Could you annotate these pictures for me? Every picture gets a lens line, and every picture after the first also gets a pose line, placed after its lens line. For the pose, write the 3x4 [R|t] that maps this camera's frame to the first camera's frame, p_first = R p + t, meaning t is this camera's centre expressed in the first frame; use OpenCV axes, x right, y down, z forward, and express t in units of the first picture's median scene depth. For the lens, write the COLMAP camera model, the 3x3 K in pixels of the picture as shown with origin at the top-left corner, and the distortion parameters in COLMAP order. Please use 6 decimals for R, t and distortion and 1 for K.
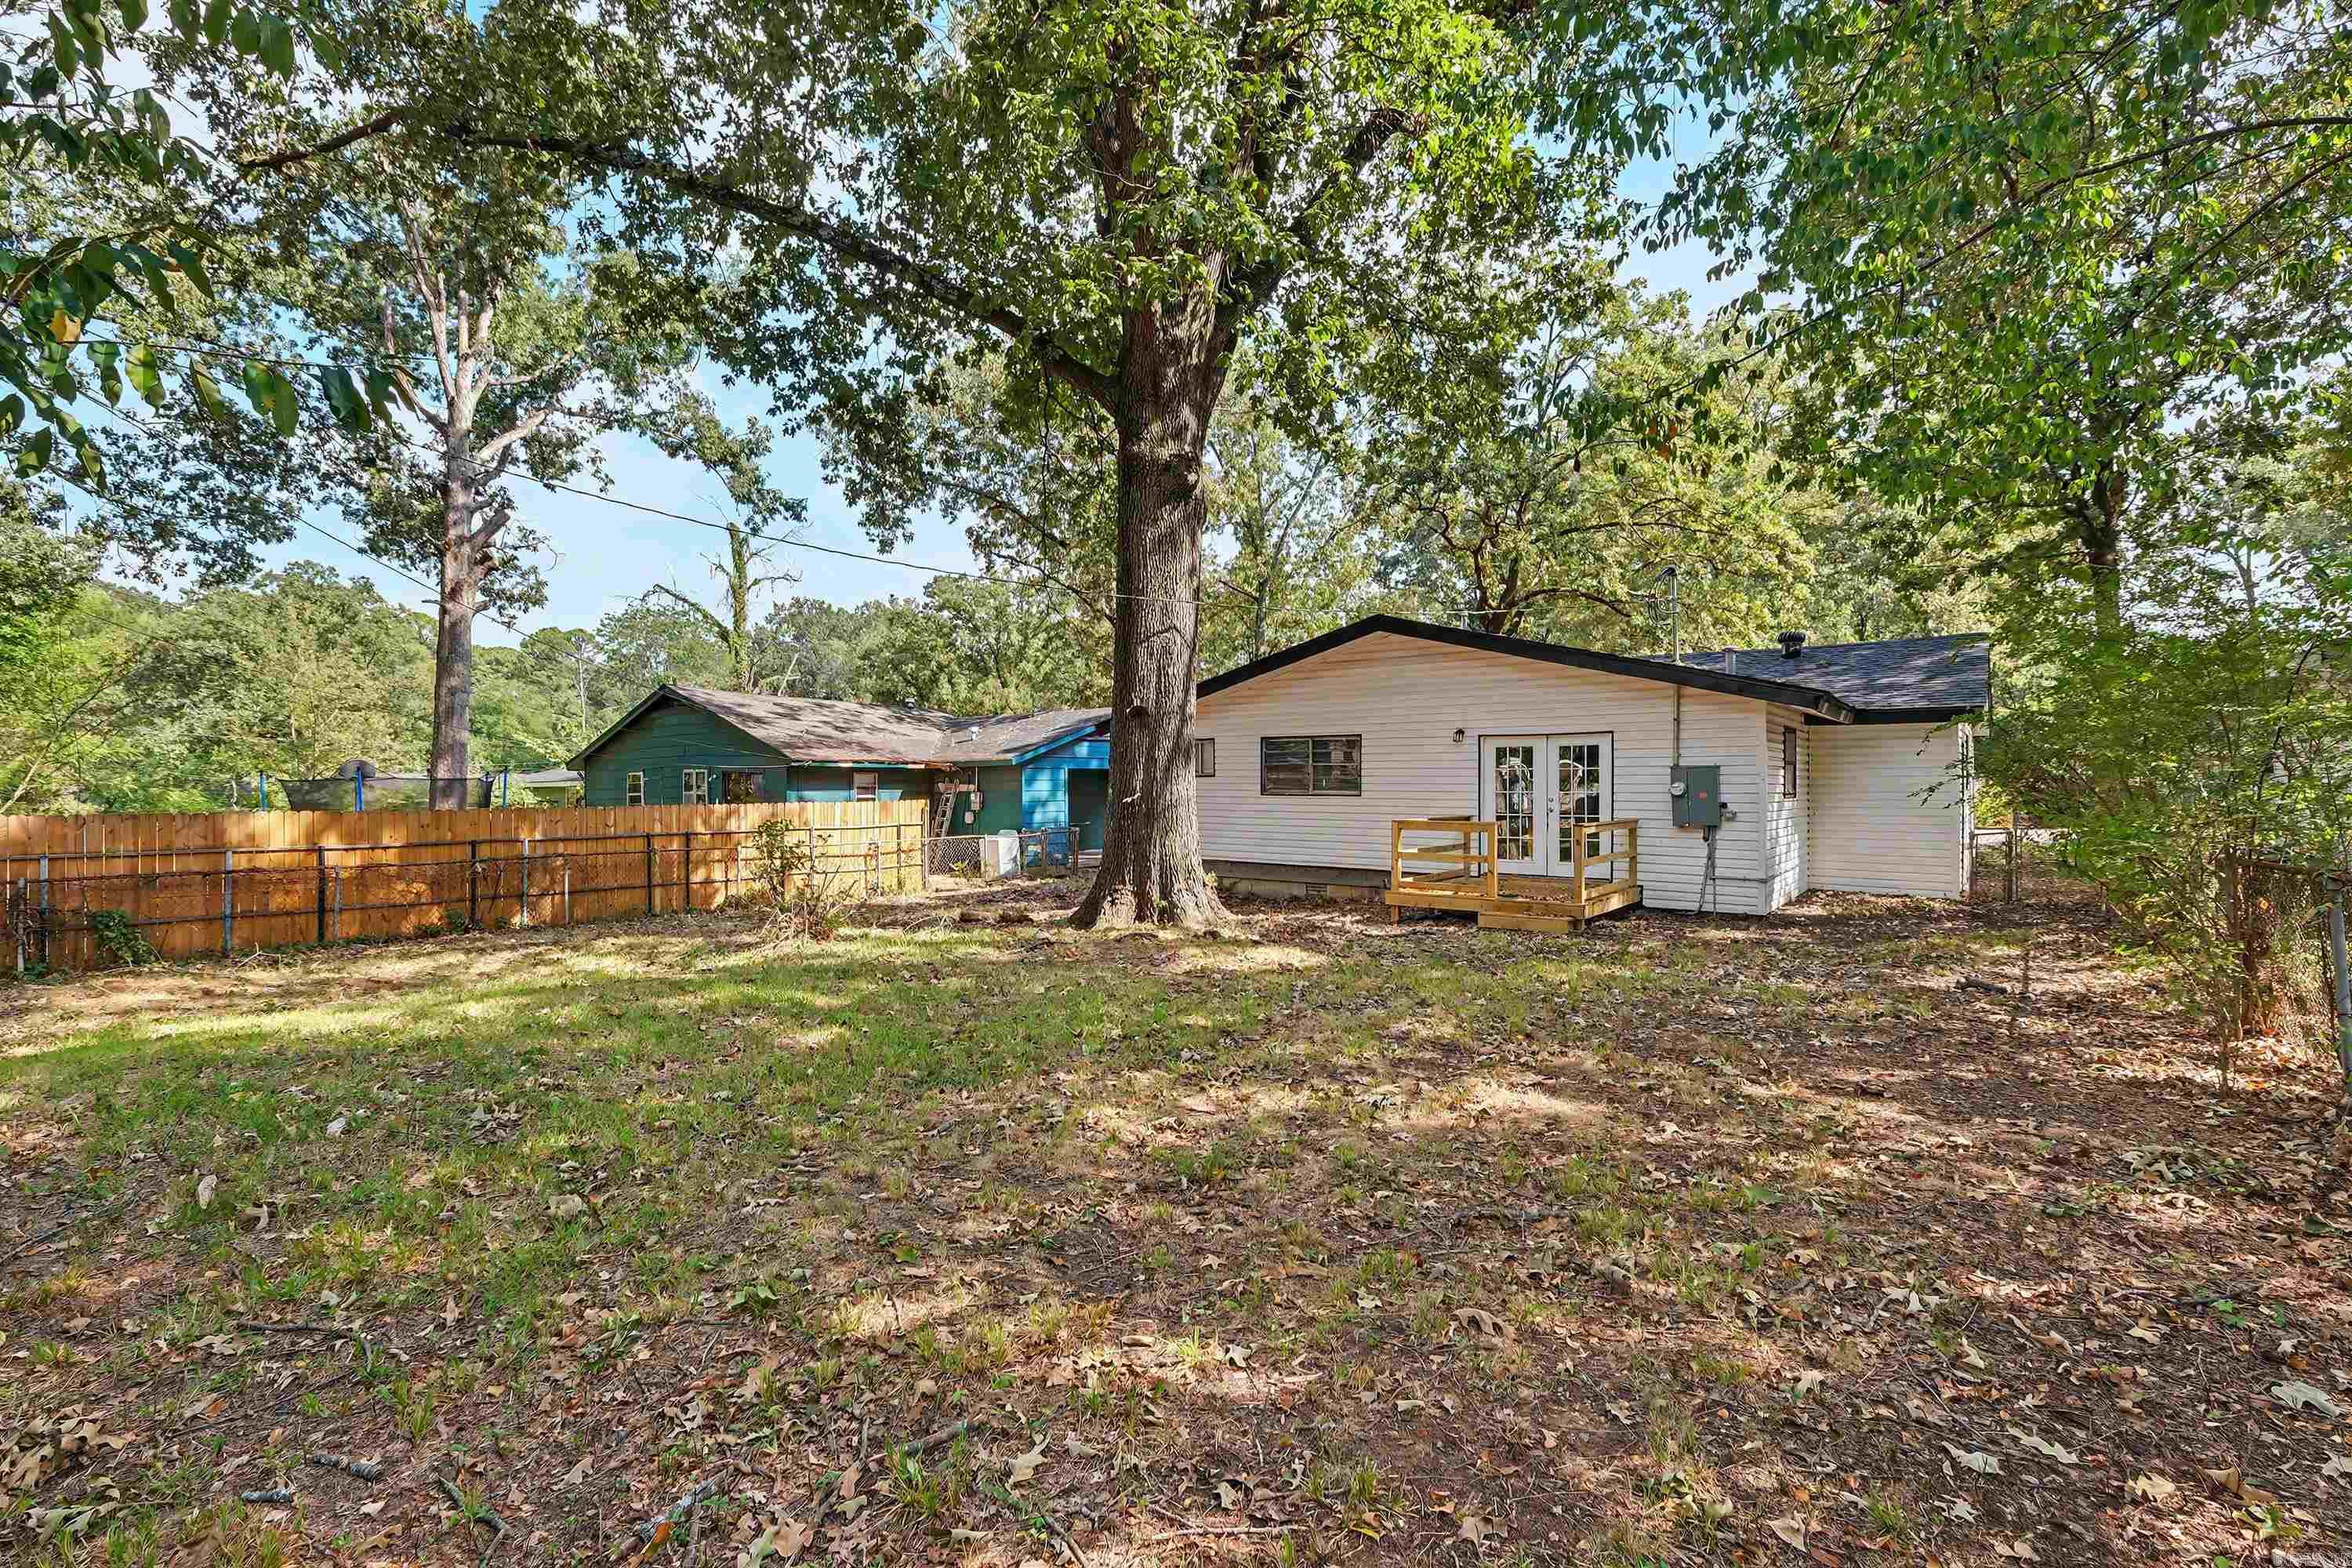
lens RADIAL K [[1037.1, 0, 1177.1], [0, 1037.1, 779.1], [0, 0, 1]] dist [-0.002494, 0.000370]
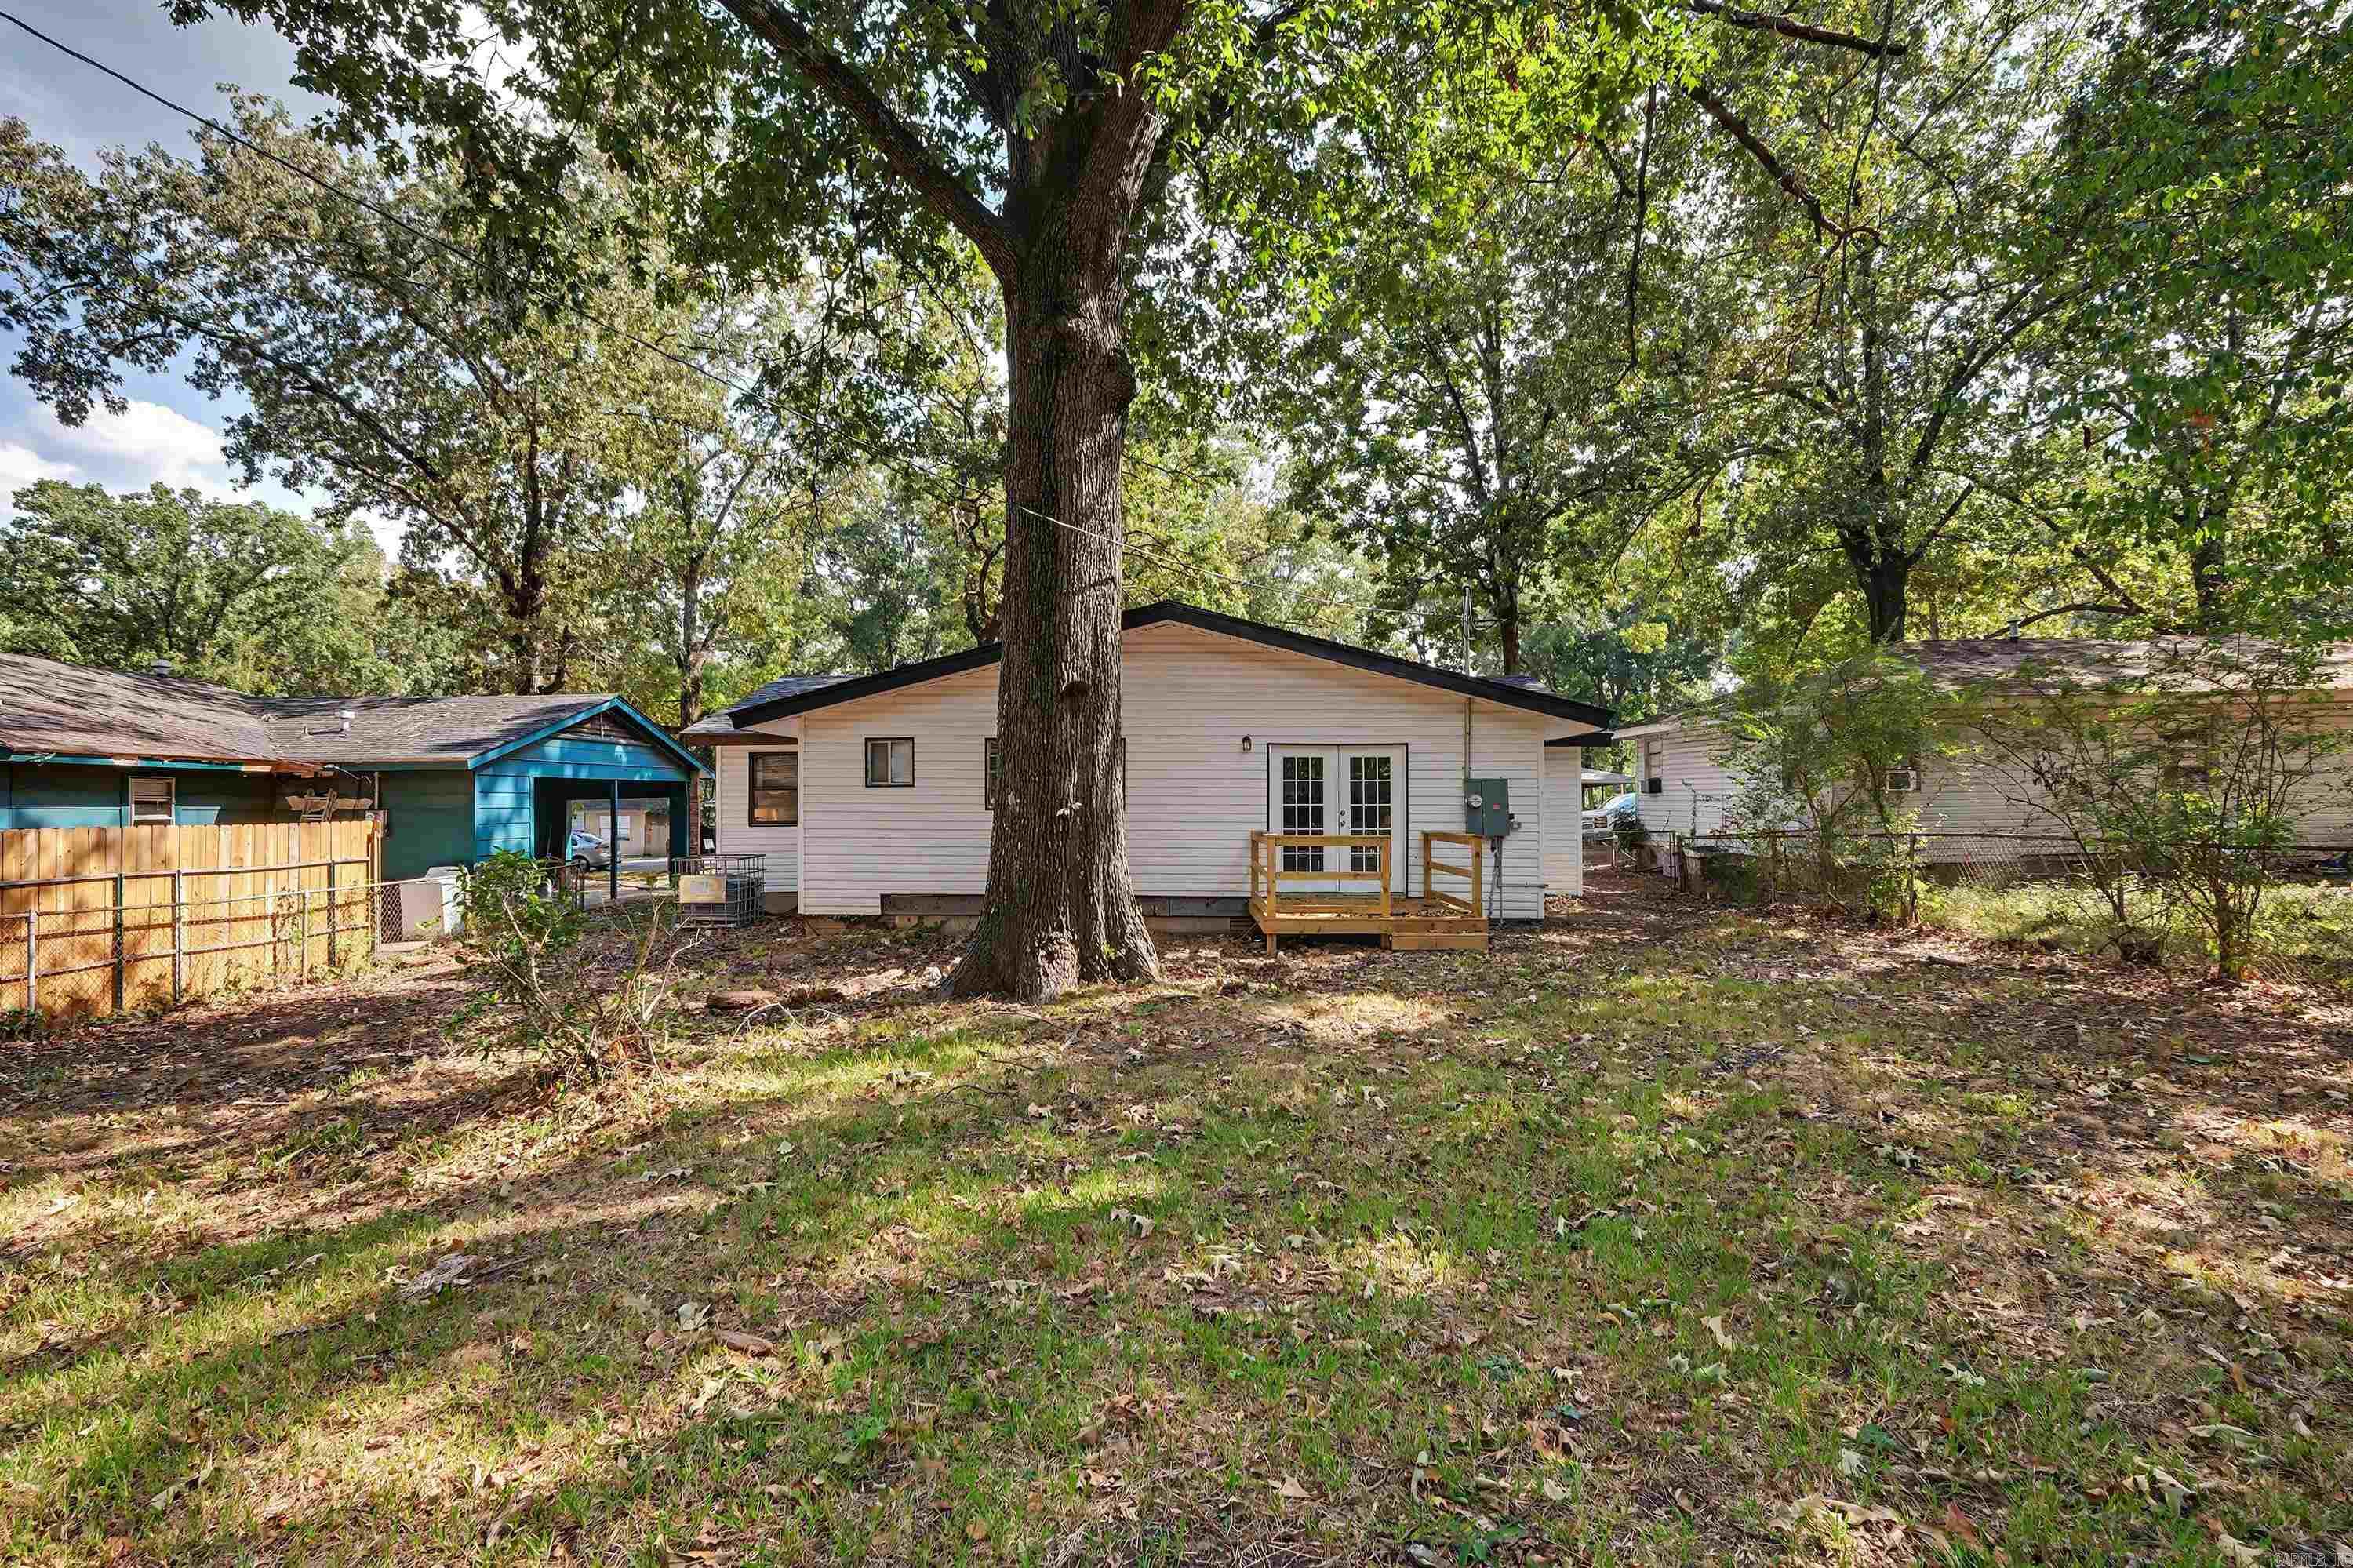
lens RADIAL K [[1037.6, 0, 1177.6], [0, 1037.6, 779.1], [0, 0, 1]] dist [-0.002494, 0.000370]
pose [[0.791938, 0.016875, 0.610369, -0.292778], [-0.003957, 0.999739, -0.022506, 0.008896], [-0.610589, 0.015408, 0.791798, 0.265027]]
